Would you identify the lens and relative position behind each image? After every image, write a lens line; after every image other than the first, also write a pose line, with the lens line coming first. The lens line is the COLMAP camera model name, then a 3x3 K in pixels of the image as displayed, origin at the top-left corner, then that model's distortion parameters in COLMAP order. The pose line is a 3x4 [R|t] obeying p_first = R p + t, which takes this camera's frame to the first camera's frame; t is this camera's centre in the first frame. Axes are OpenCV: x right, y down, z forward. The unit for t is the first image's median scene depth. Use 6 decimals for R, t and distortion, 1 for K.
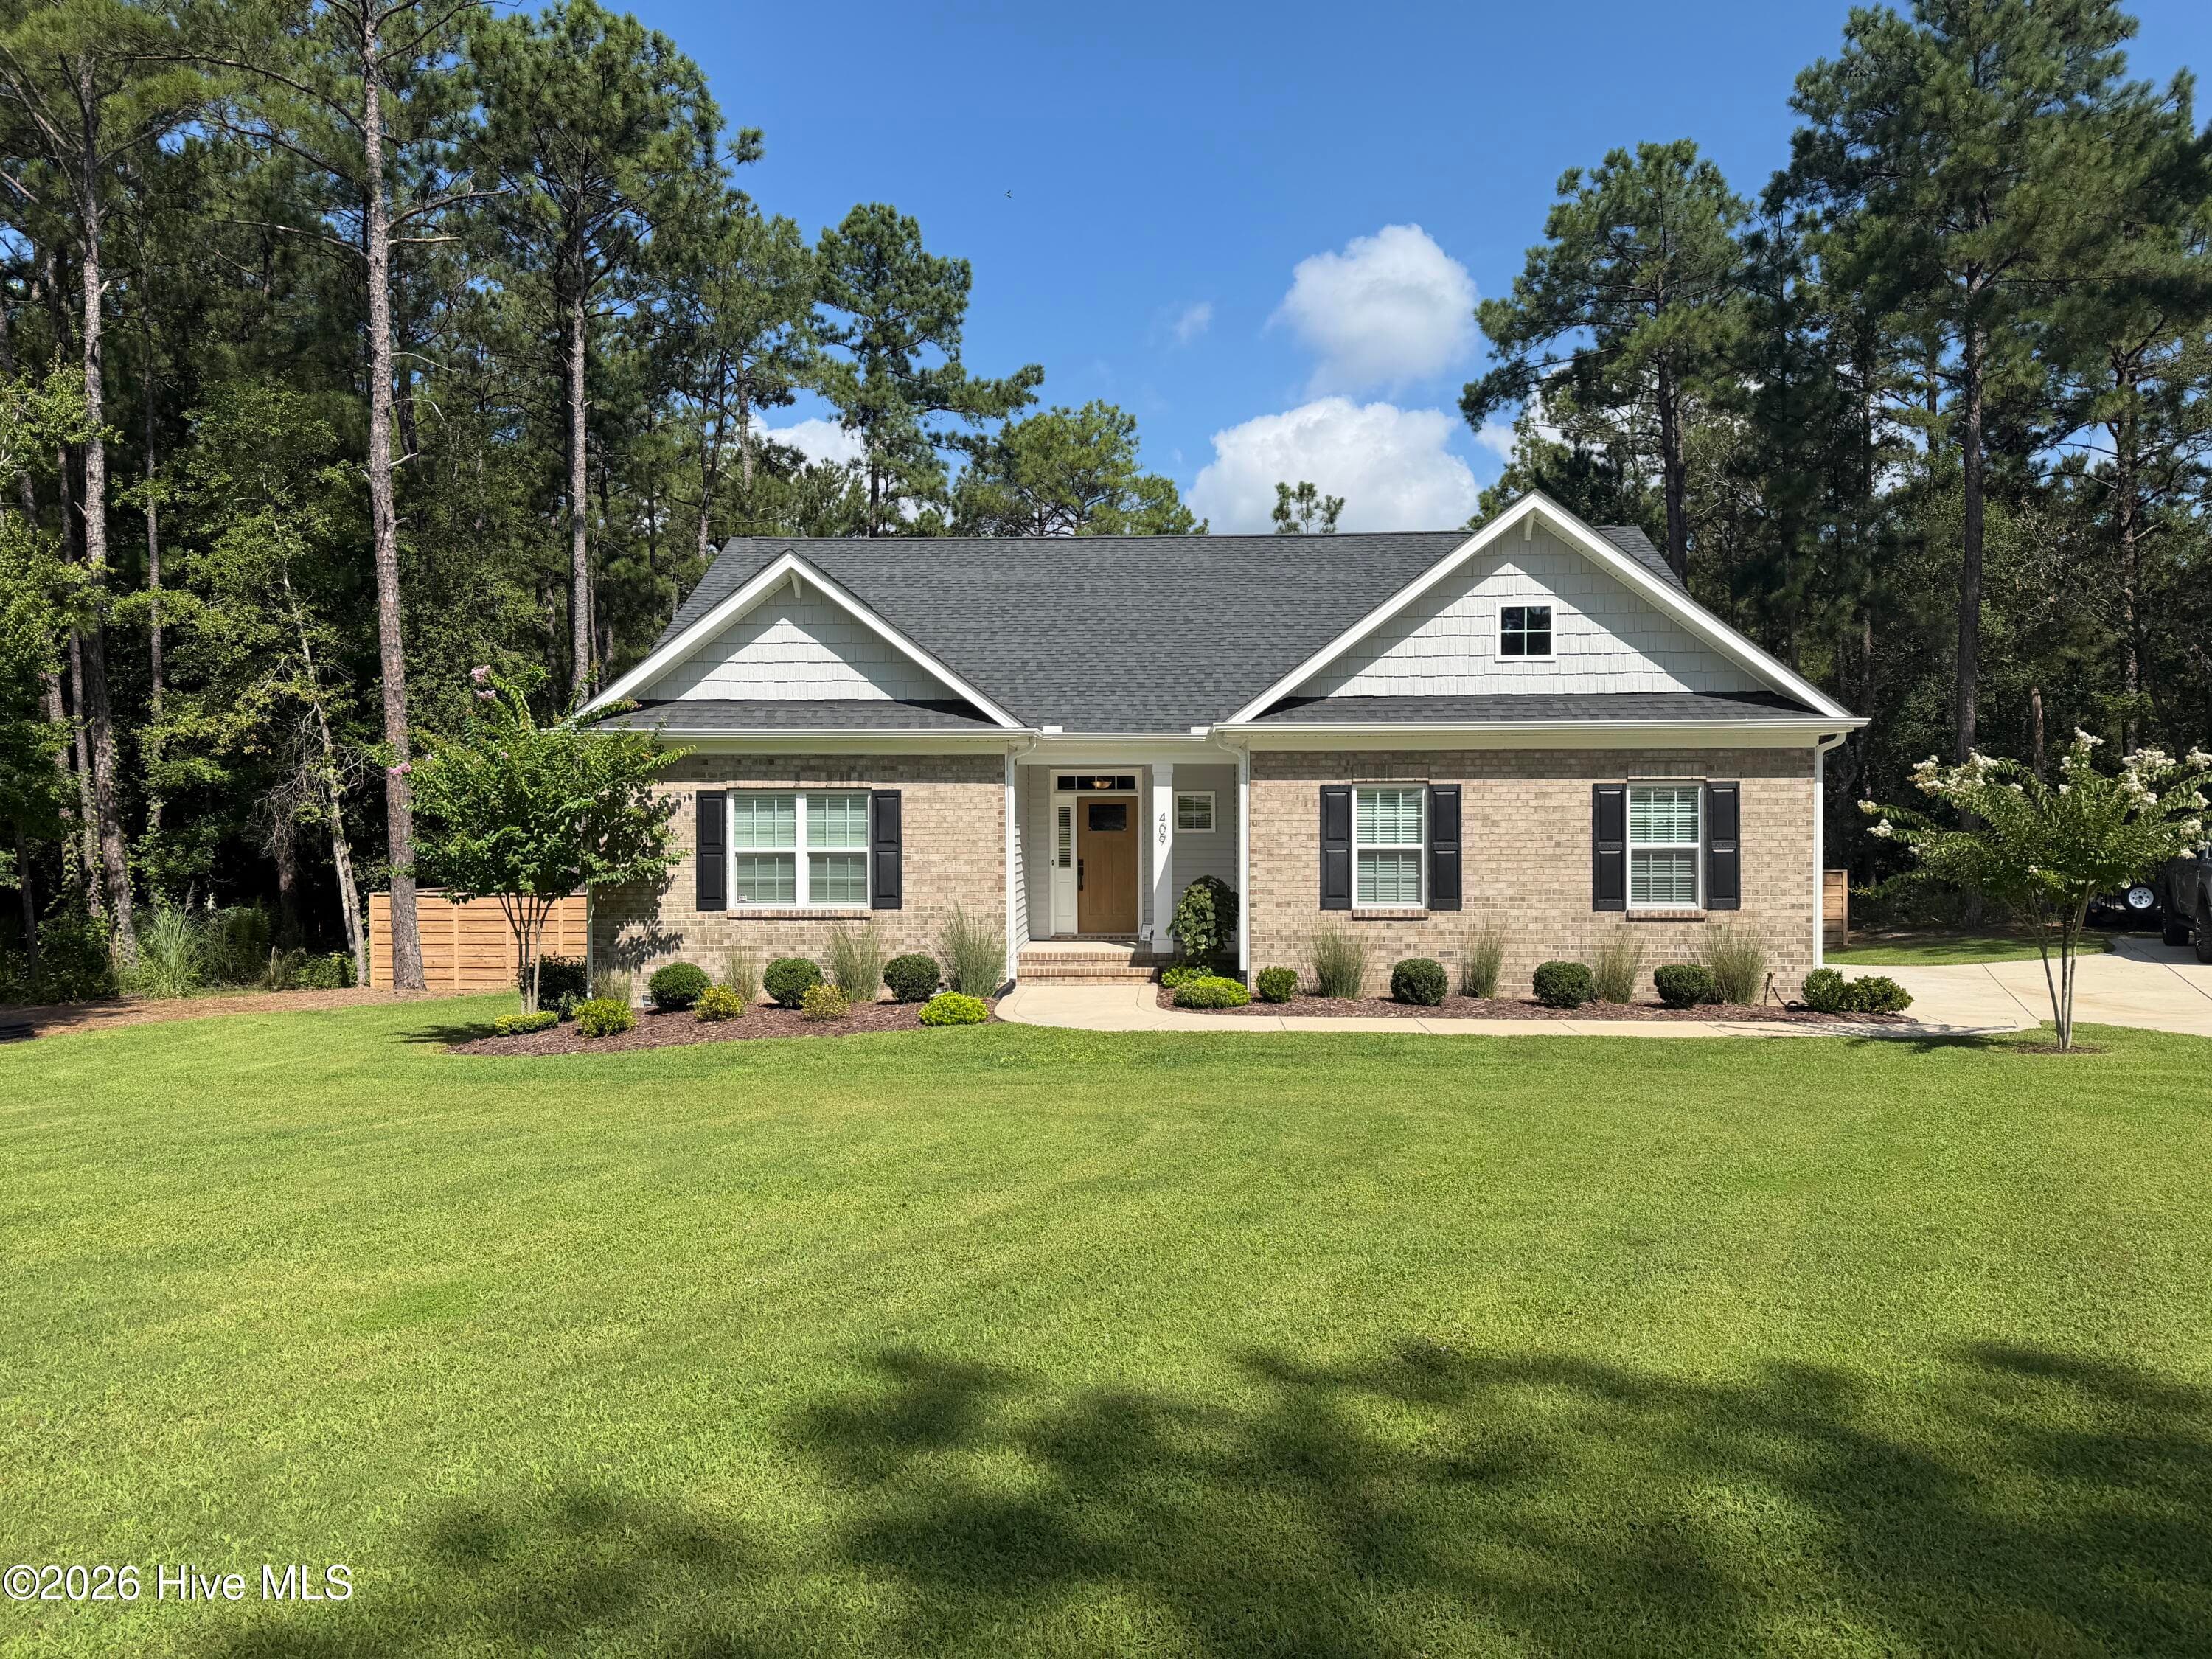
lens RADIAL K [[1540.1, 0, 1096.7], [0, 1540.1, 838.9], [0, 0, 1]] dist [0.079943, -0.111818]
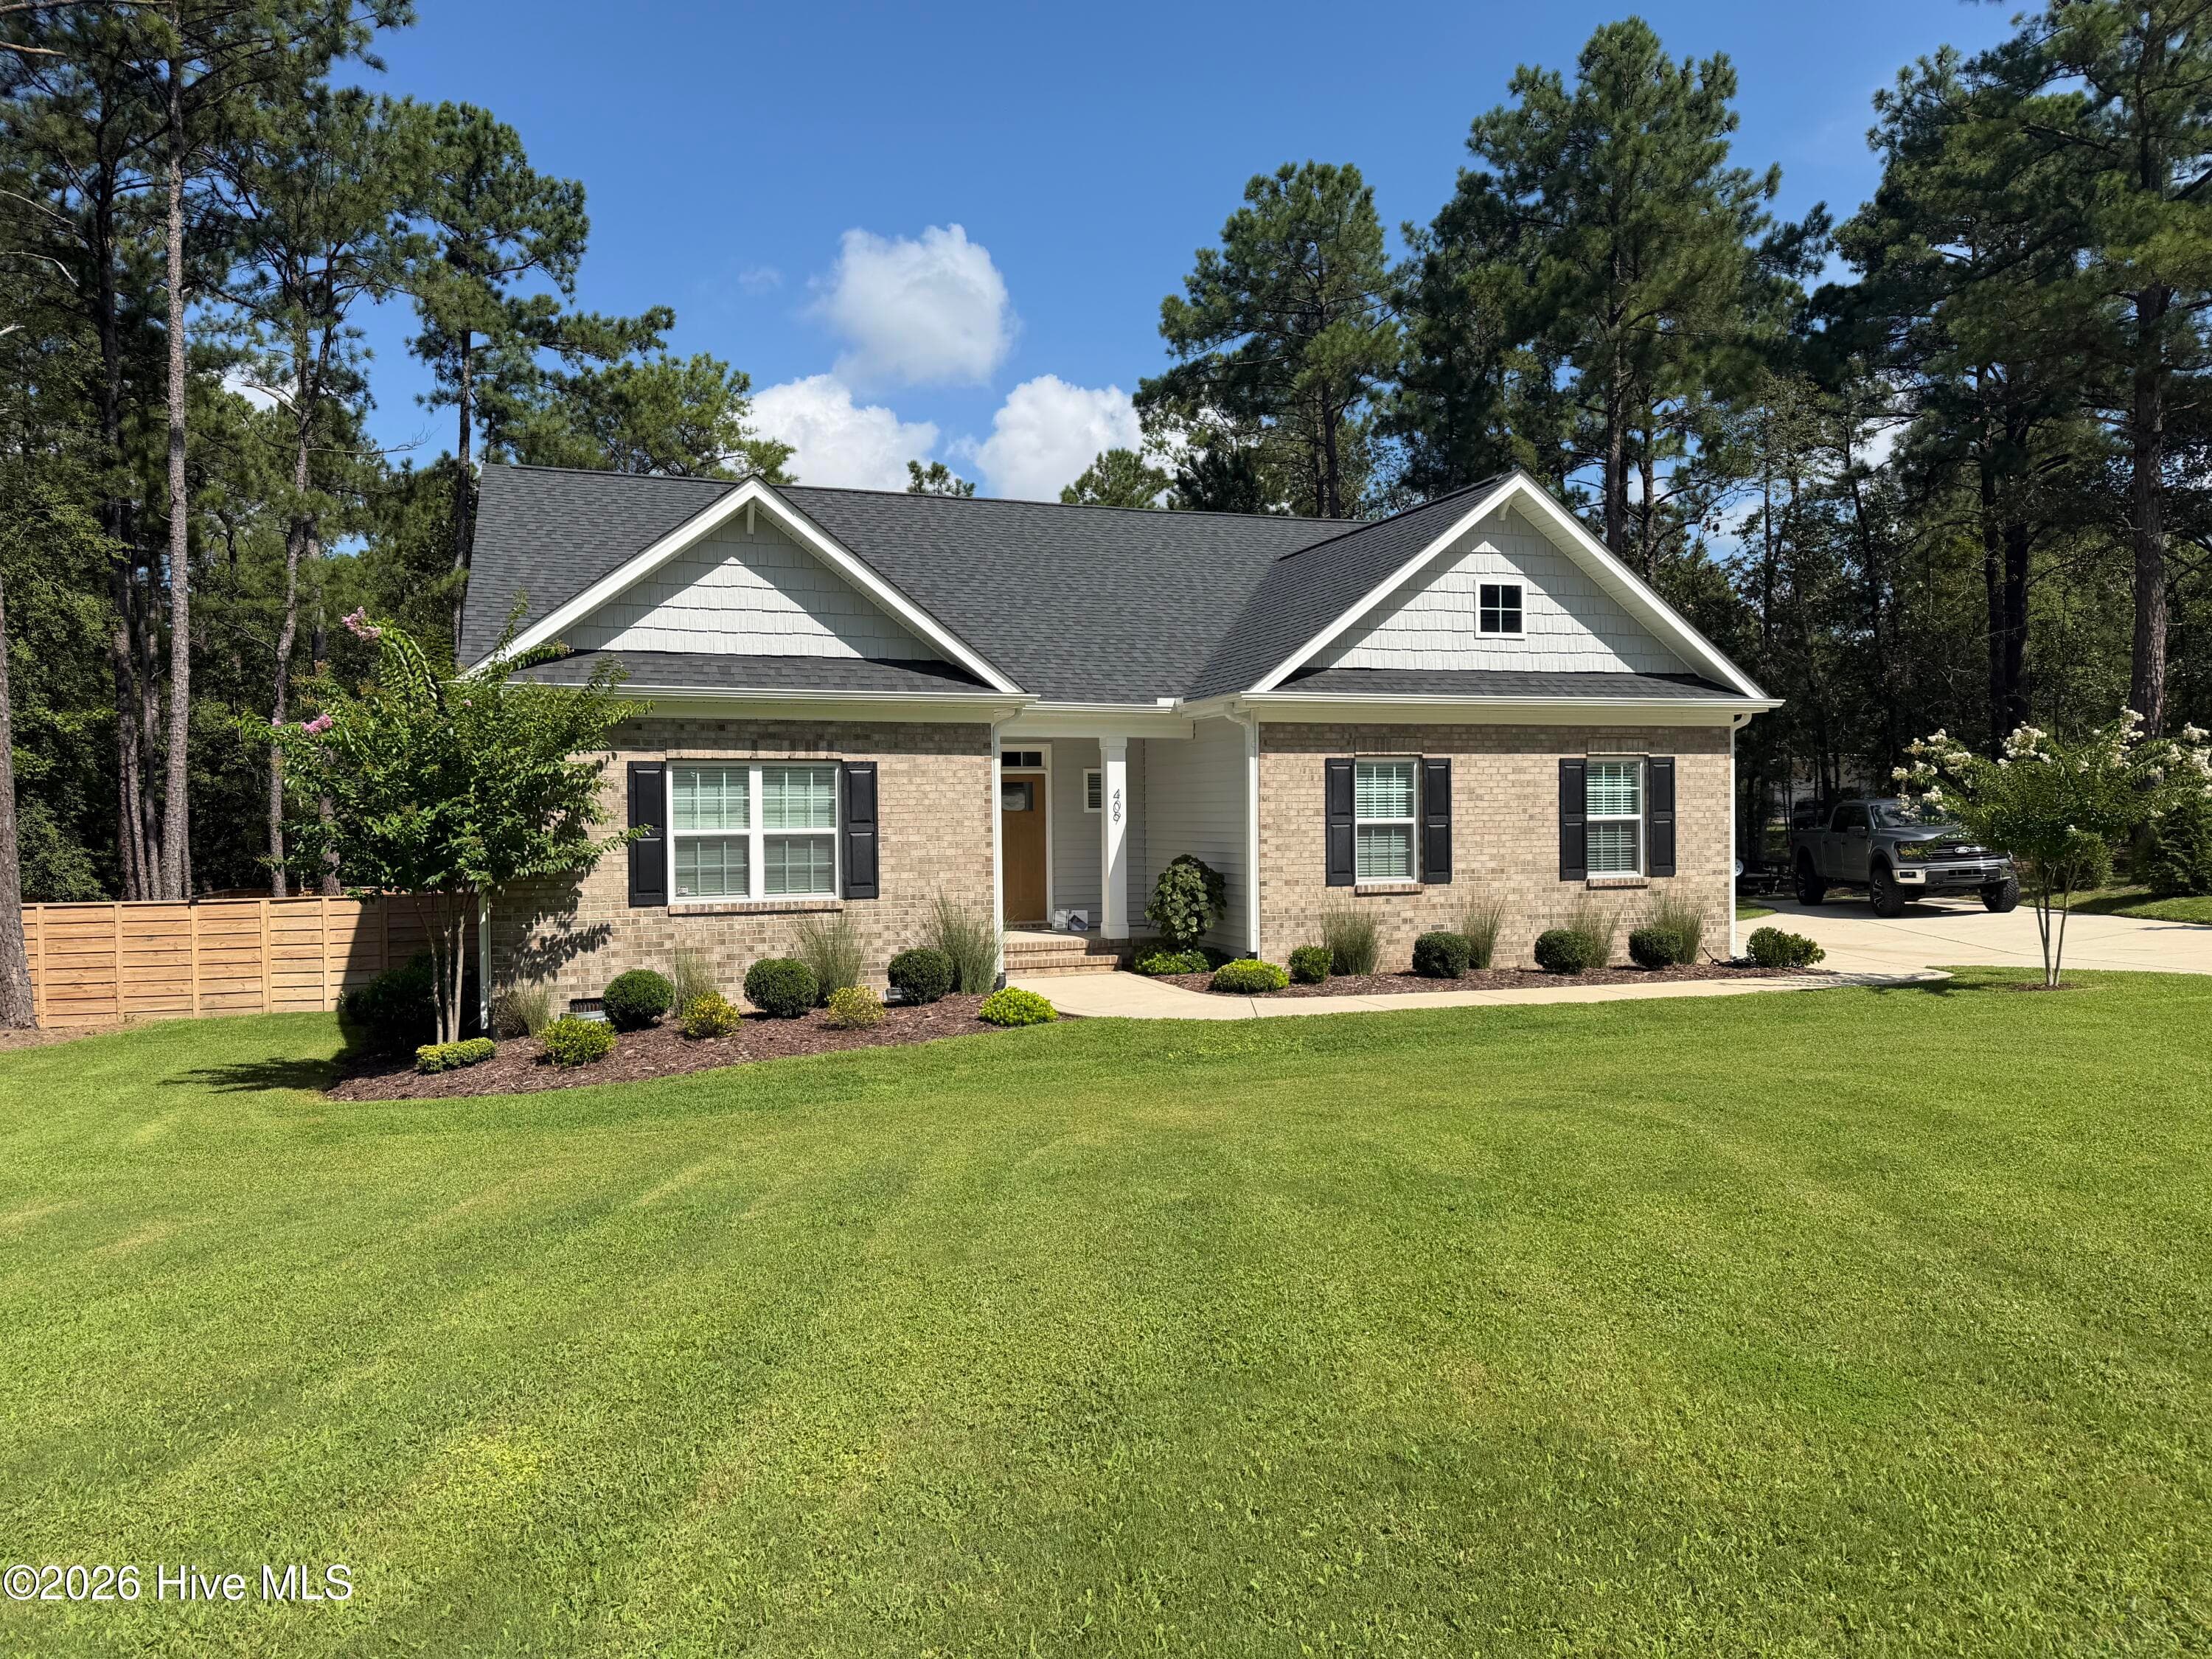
lens RADIAL K [[1540.1, 0, 1111.0], [0, 1540.1, 841.6], [0, 0, 1]] dist [0.079943, -0.111818]
pose [[0.927471, -0.013308, 0.373659, -0.331224], [0.012450, 0.999911, 0.004712, 0.010853], [-0.373689, 0.000282, 0.927554, 0.140788]]
